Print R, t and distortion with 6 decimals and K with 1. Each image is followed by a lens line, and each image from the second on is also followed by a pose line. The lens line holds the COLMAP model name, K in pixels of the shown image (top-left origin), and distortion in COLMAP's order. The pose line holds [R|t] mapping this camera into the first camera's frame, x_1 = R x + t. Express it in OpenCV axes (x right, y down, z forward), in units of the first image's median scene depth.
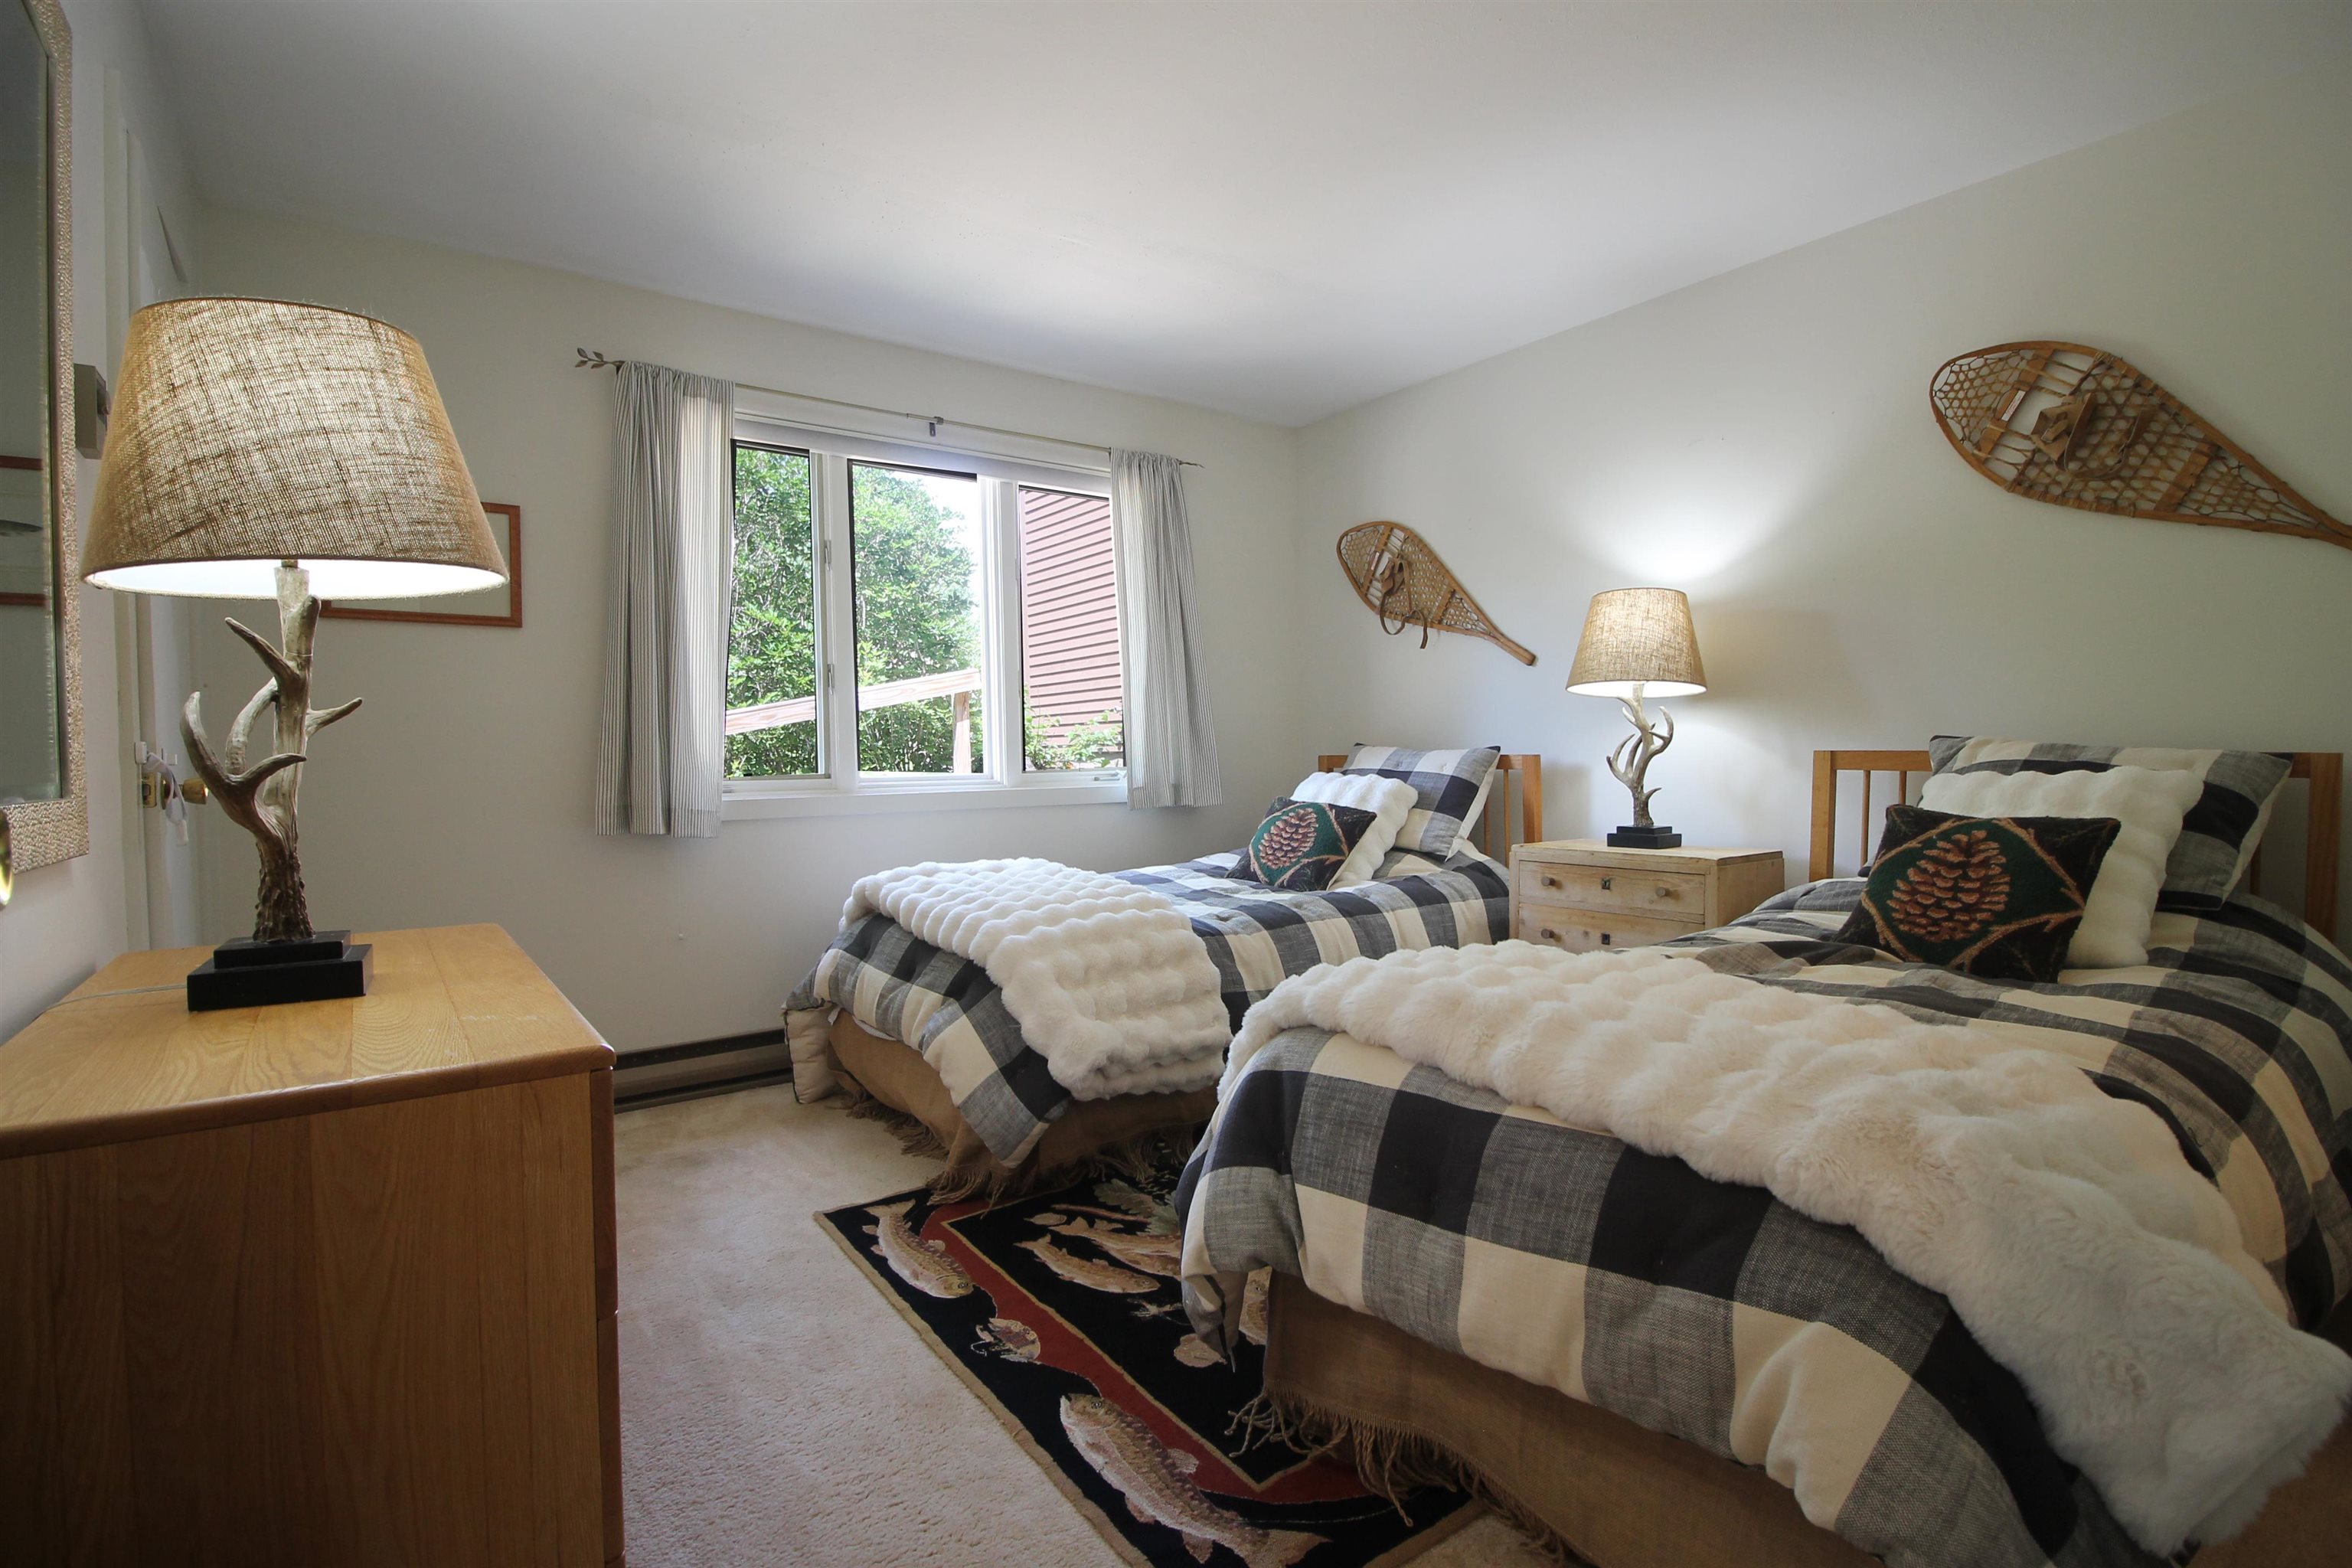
lens RADIAL K [[1099.1, 0, 1187.8], [0, 1099.1, 781.1], [0, 0, 1]] dist [-0.014272, -0.000535]
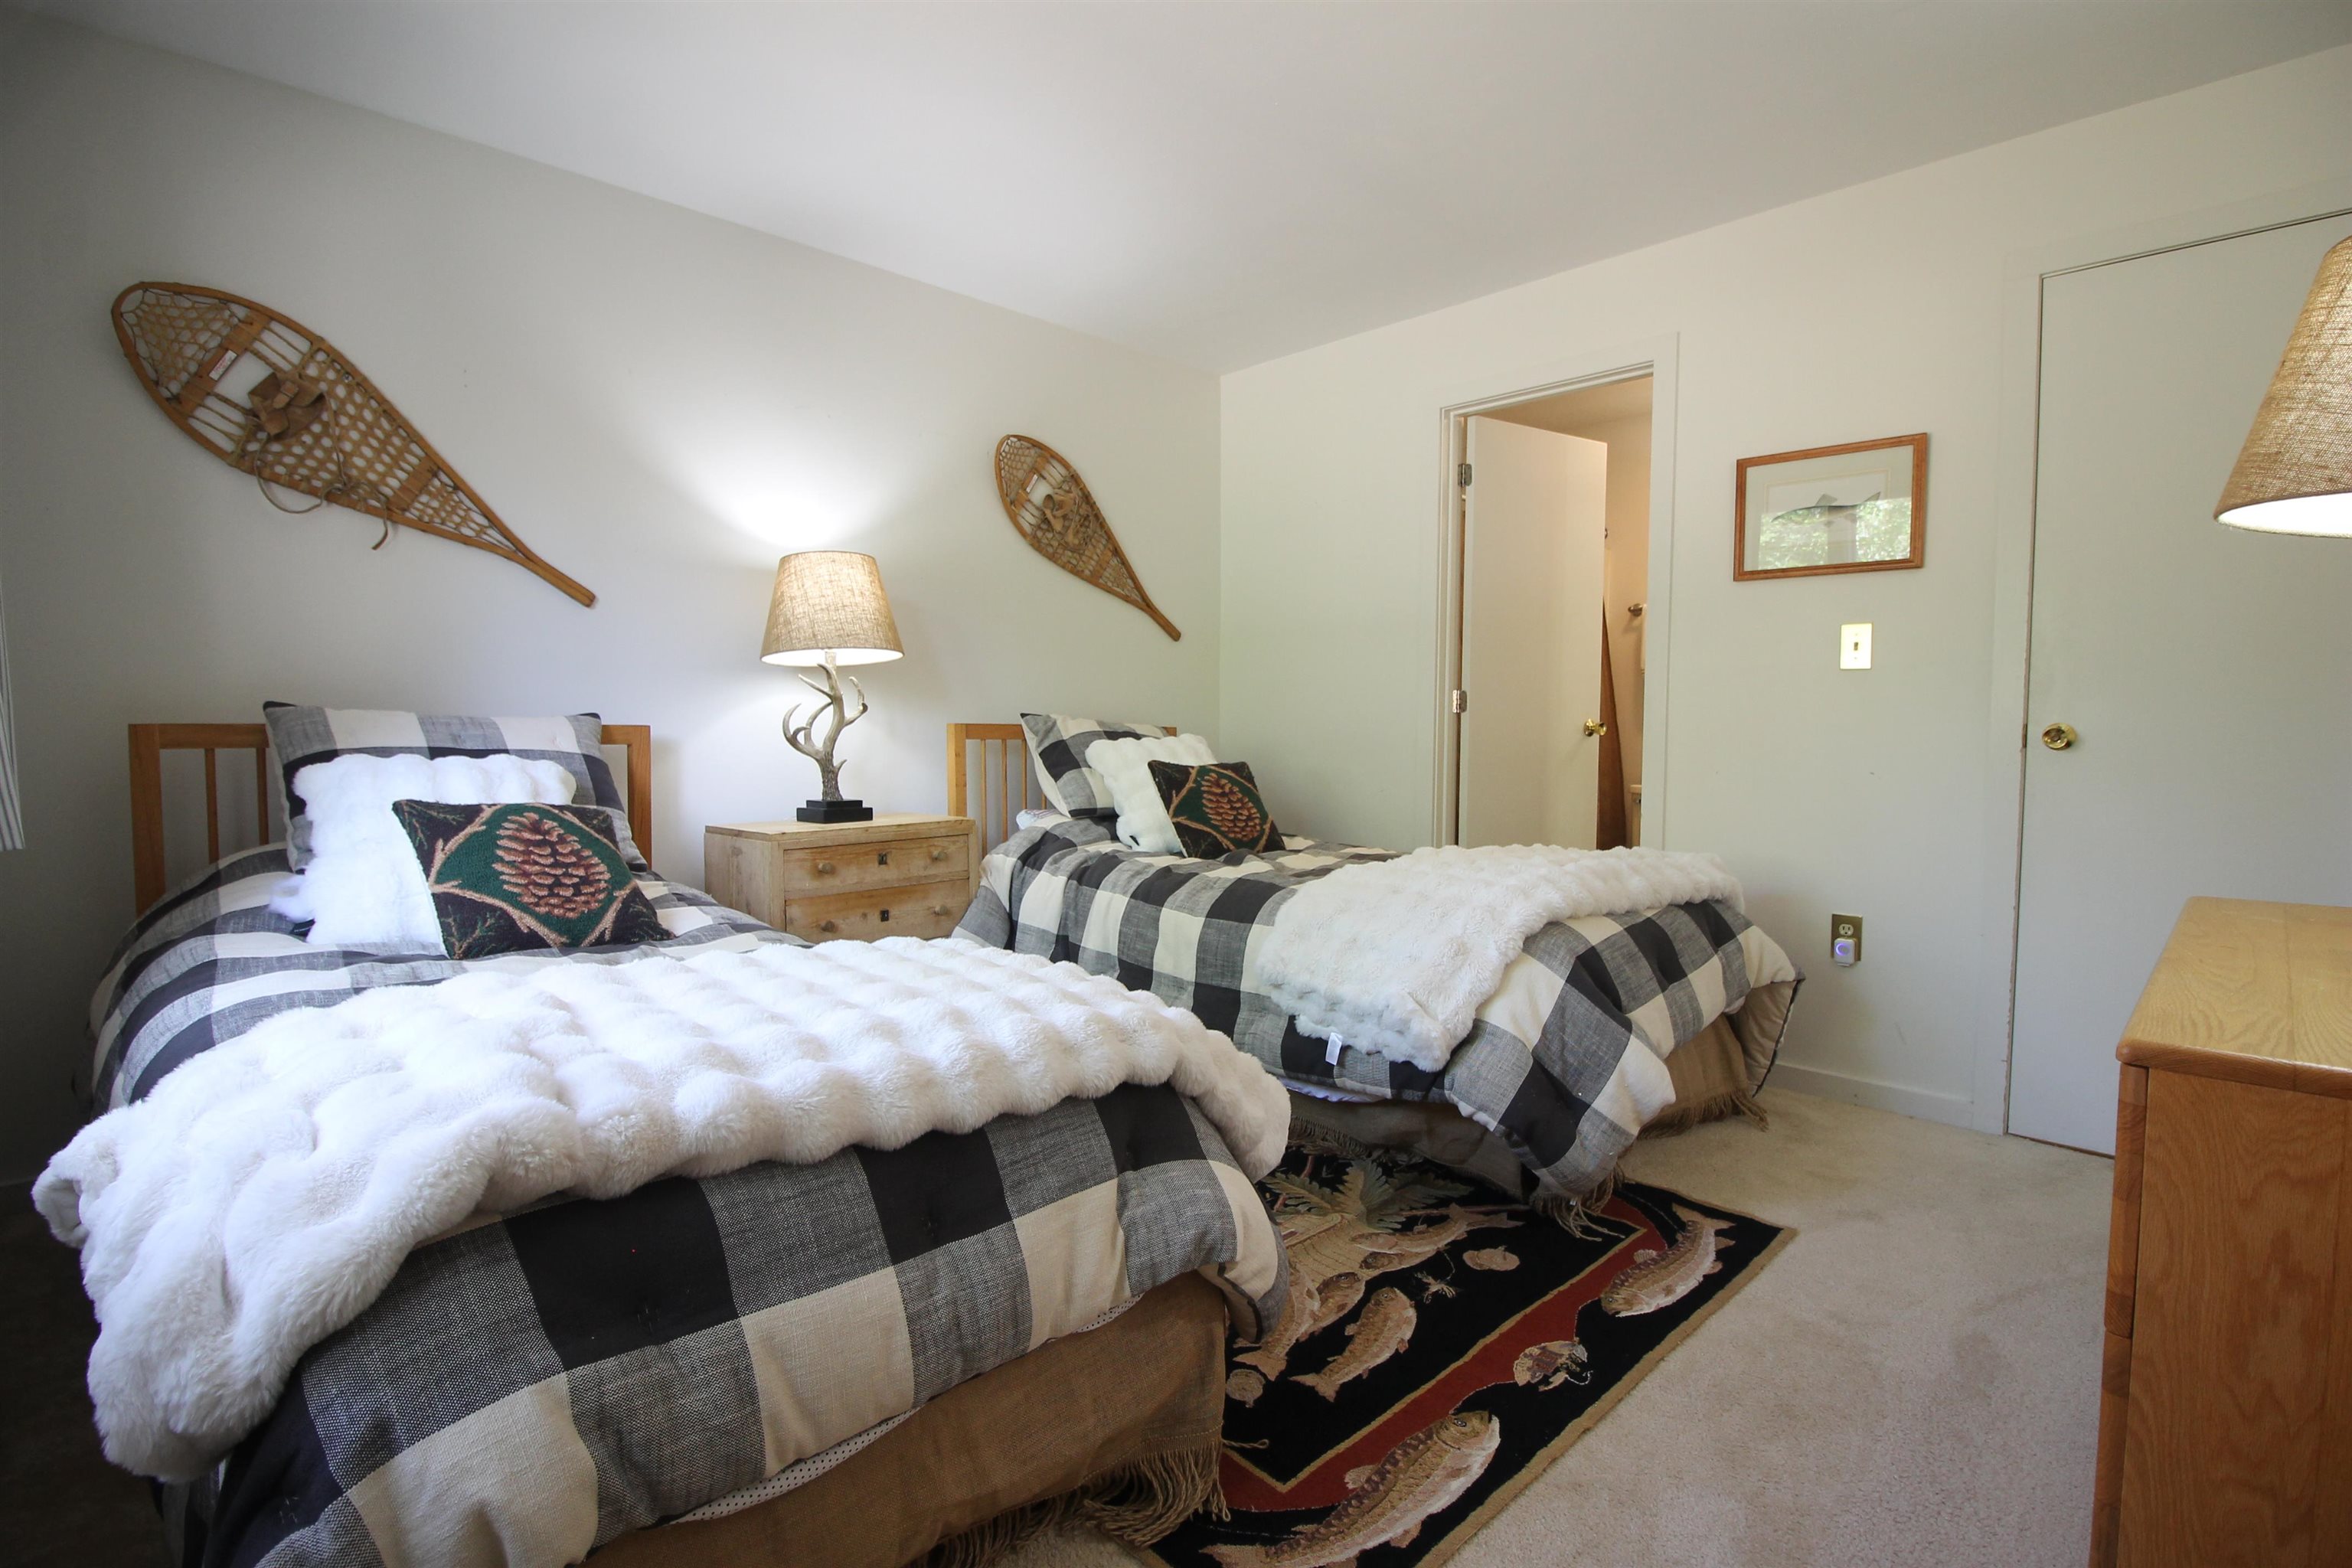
lens RADIAL K [[1099.1, 0, 1187.5], [0, 1099.1, 778.1], [0, 0, 1]] dist [-0.014272, -0.000535]
pose [[-0.137072, -0.038956, 0.989795, -0.795623], [0.023610, 0.998814, 0.042581, -0.016198], [-0.990280, 0.029206, -0.135989, 1.119951]]
